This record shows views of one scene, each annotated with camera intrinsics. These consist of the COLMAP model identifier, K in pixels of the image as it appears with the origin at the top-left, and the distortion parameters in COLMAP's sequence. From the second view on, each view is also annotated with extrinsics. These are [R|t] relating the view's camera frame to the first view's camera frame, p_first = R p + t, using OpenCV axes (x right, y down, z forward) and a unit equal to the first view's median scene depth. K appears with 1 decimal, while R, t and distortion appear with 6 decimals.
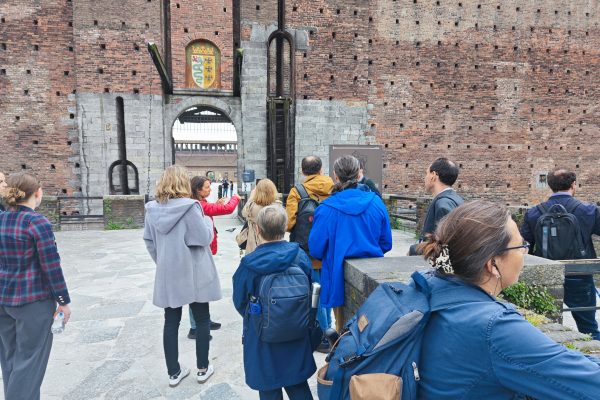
lens RADIAL K [[396.2, 0, 300.0], [0, 396.2, 200.0], [0, 0, 1]] dist [0.050463, -0.048778]
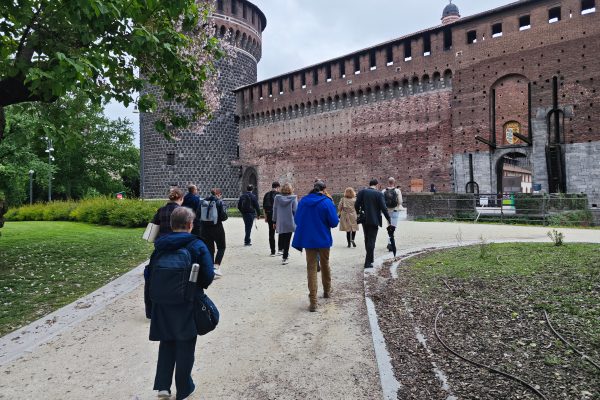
lens RADIAL K [[396.2, 0, 300.0], [0, 396.2, 200.0], [0, 0, 1]] dist [0.050463, -0.048778]
pose [[0.594901, 0.005305, -0.803782, 0.746788], [-0.039440, 0.998966, -0.022597, 0.087440], [0.802831, 0.045144, 0.594495, -1.040741]]
